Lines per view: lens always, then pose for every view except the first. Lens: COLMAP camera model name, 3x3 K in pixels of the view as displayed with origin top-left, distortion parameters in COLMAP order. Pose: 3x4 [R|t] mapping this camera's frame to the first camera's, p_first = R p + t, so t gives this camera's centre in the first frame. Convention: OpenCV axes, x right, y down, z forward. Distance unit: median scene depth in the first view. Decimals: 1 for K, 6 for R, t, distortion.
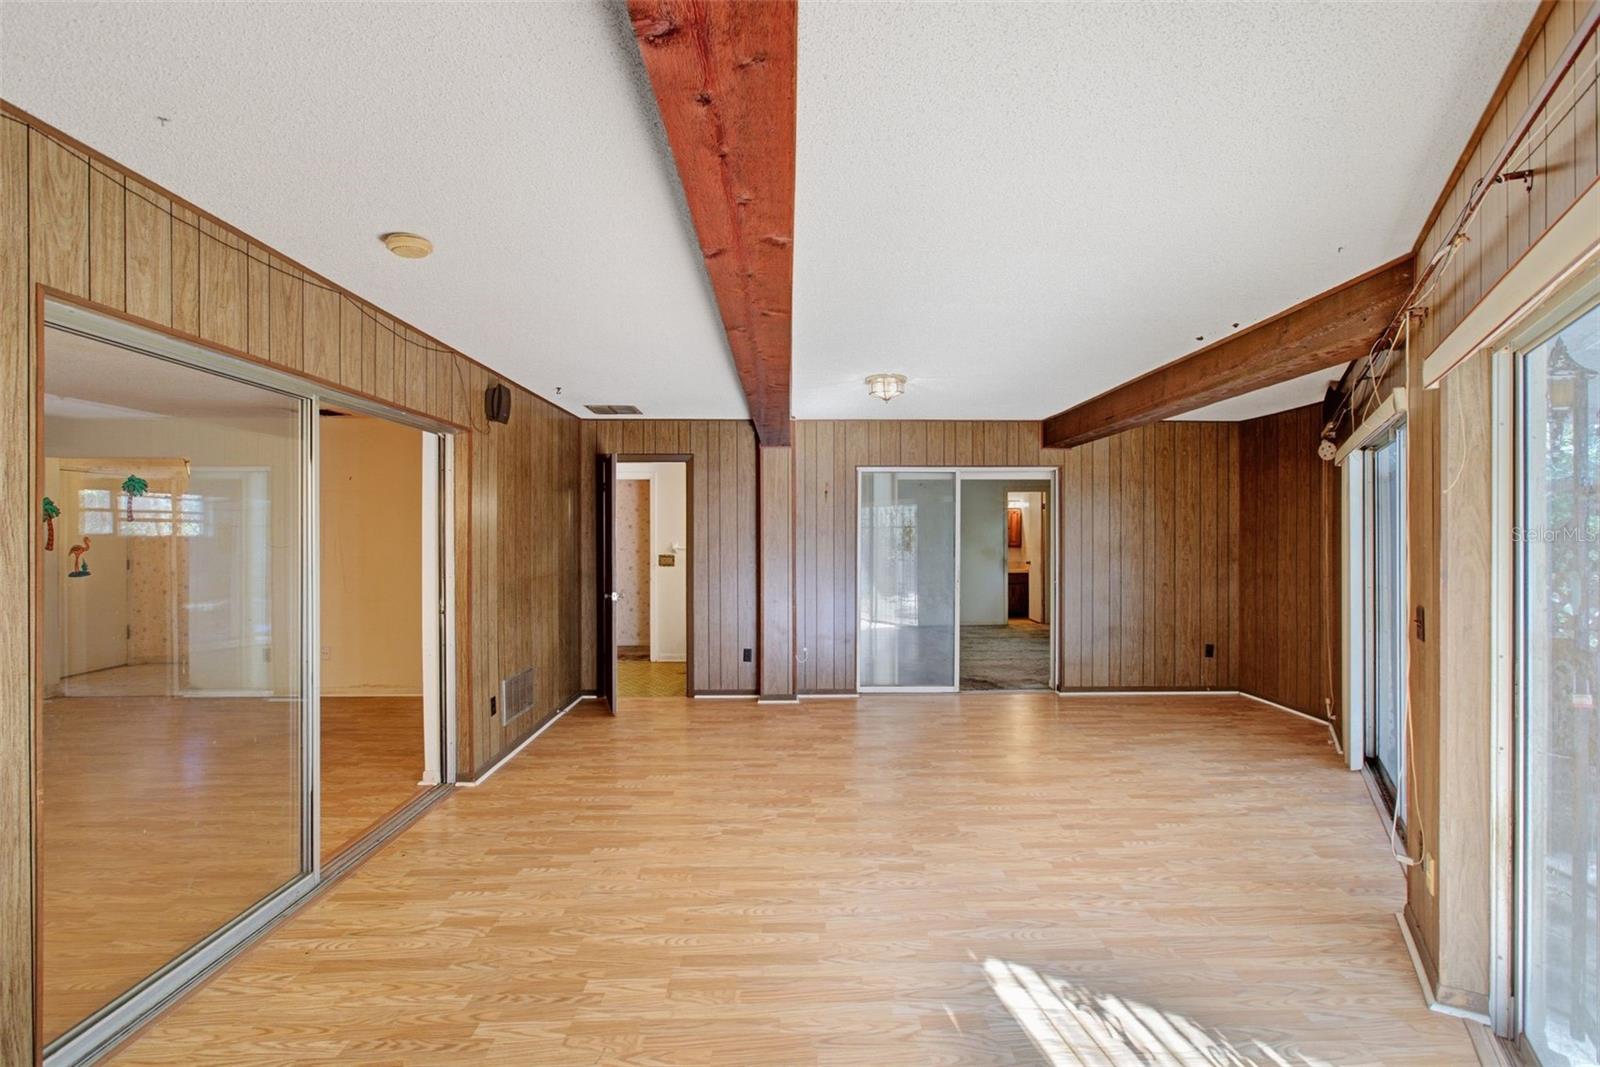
lens RADIAL K [[734.1, 0, 802.8], [0, 734.1, 538.4], [0, 0, 1]] dist [-0.012716, 0.005713]
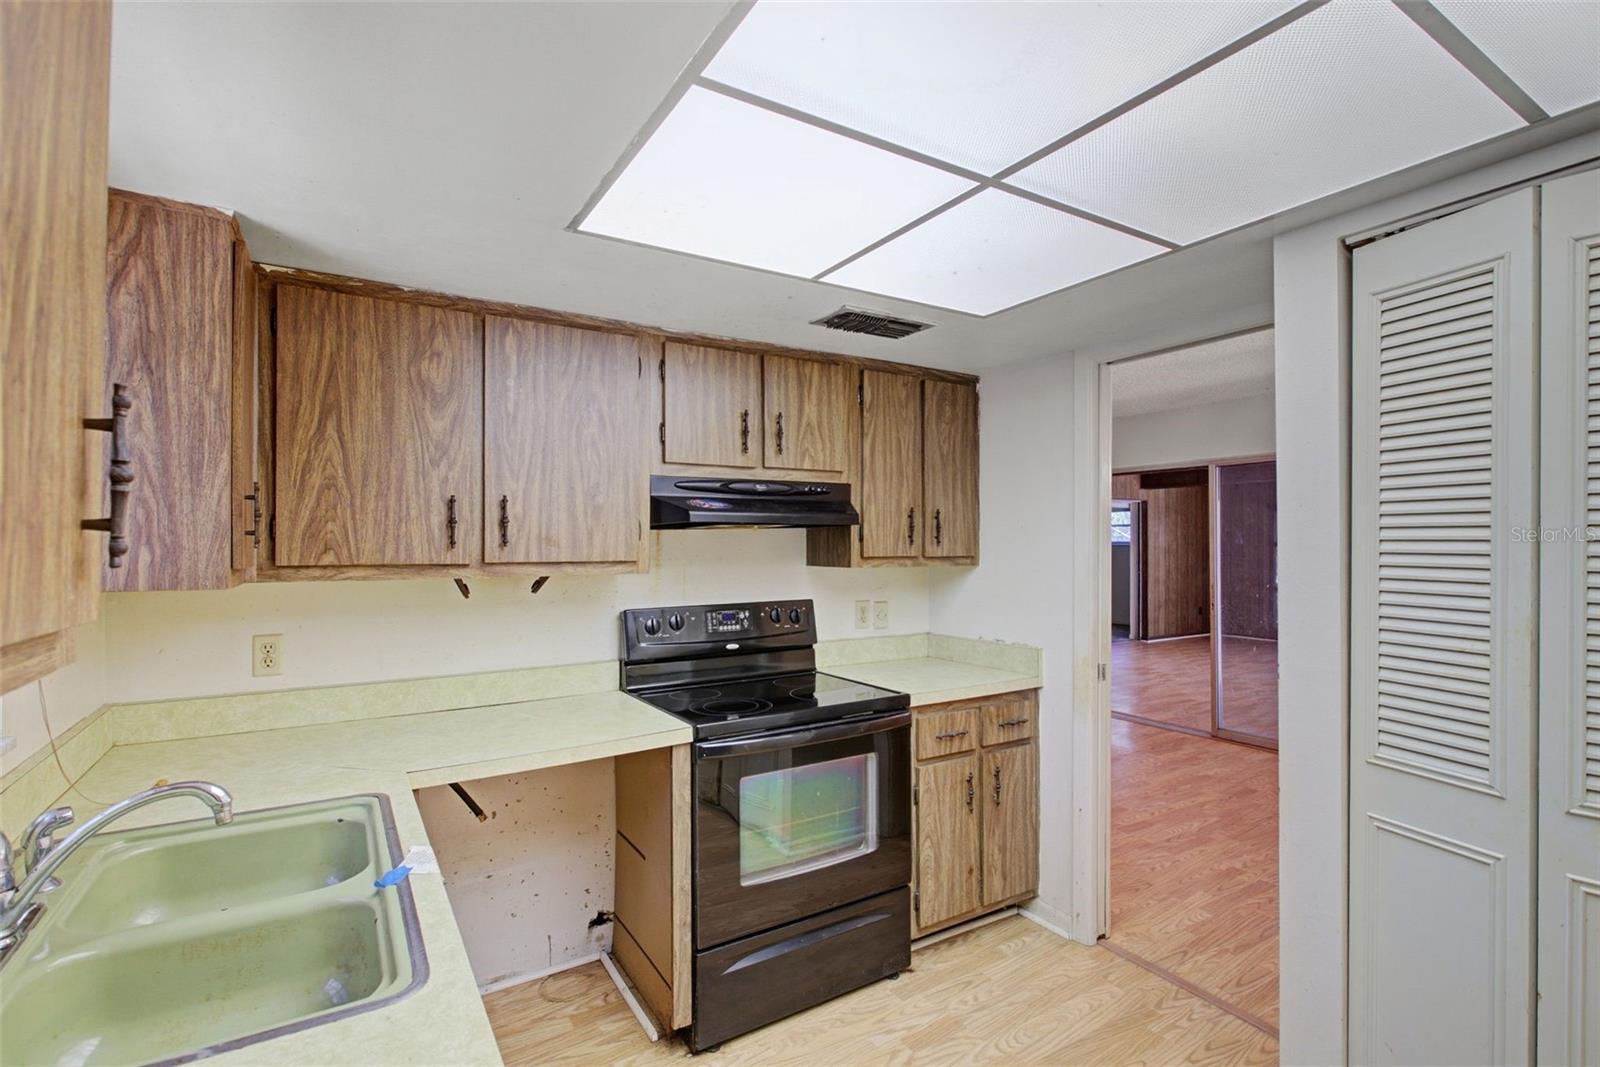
lens RADIAL K [[753.7, 0, 802.0], [0, 753.7, 540.3], [0, 0, 1]] dist [-0.013451, 0.005801]
pose [[0.861303, 0.002588, 0.508085, -1.785366], [0.001270, 0.999973, -0.007247, 0.001133], [-0.508090, 0.006887, 0.861276, -0.057891]]
